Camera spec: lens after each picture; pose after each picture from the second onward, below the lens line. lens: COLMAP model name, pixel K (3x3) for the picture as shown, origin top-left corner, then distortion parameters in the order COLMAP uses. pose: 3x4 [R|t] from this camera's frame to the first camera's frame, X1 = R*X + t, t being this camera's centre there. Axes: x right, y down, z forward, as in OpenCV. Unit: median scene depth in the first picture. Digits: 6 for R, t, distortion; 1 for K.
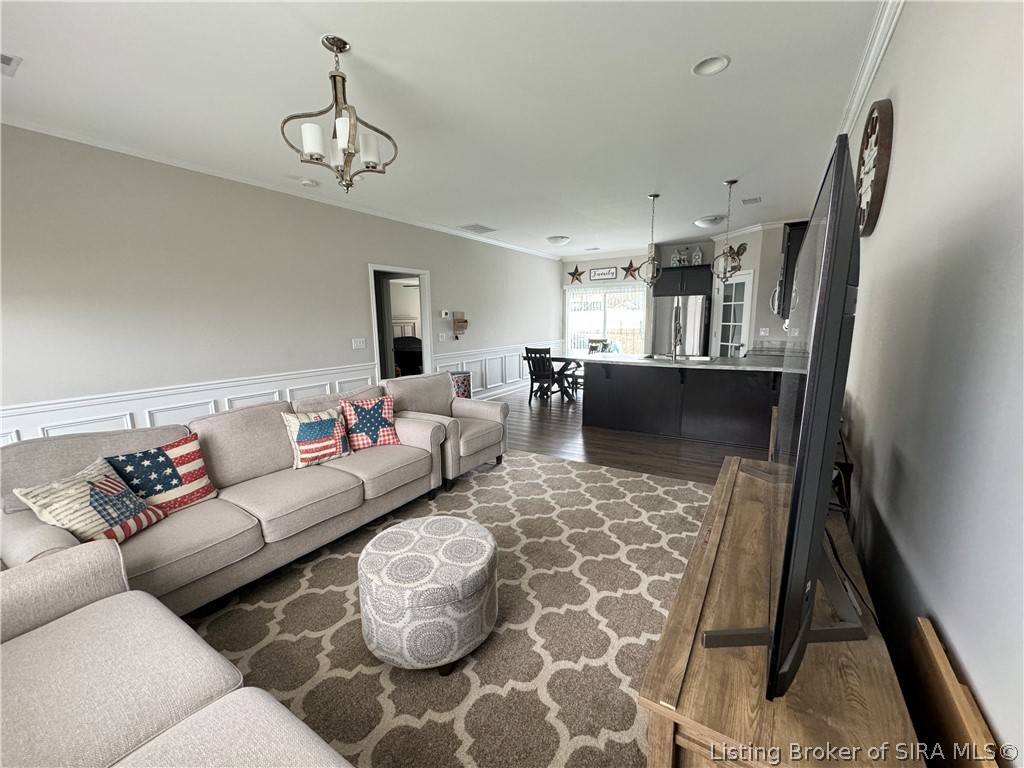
lens RADIAL K [[408.3, 0, 512.1], [0, 408.3, 384.1], [0, 0, 1]] dist [-0.001970, 0.000490]
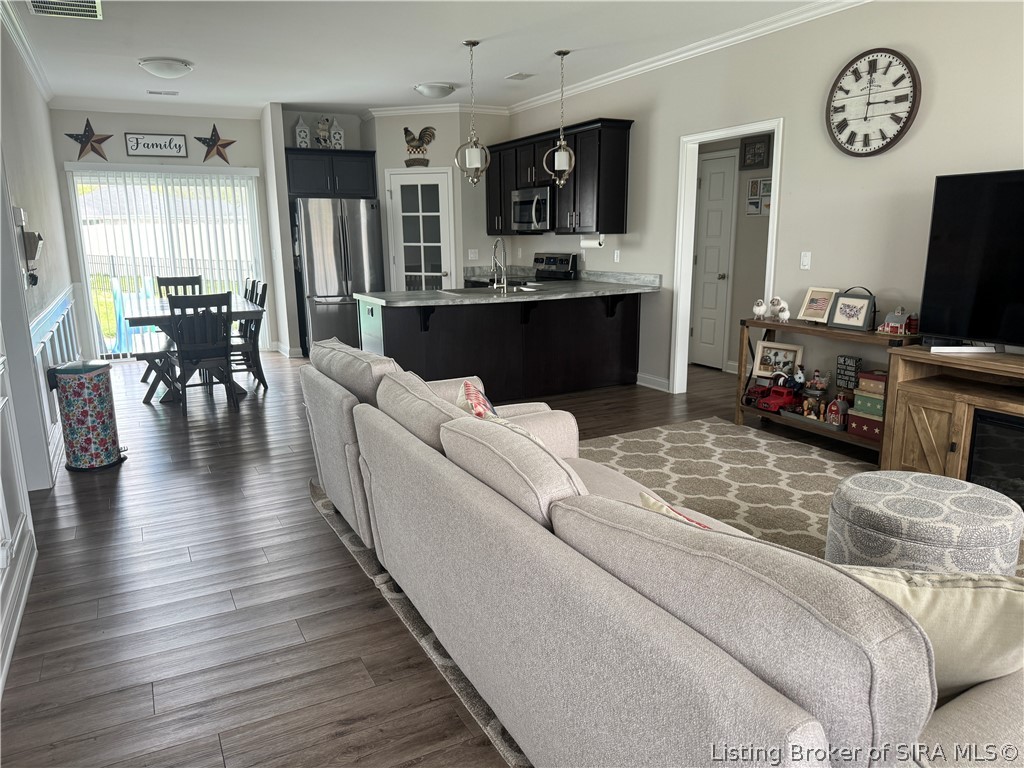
lens RADIAL K [[718.9, 0, 518.1], [0, 718.9, 395.9], [0, 0, 1]] dist [0.043972, -0.066658]
pose [[0.491433, -0.180819, 0.851938, -0.470395], [0.142714, 0.981706, 0.126039, -0.024810], [-0.859143, 0.059644, 0.508248, 0.248528]]
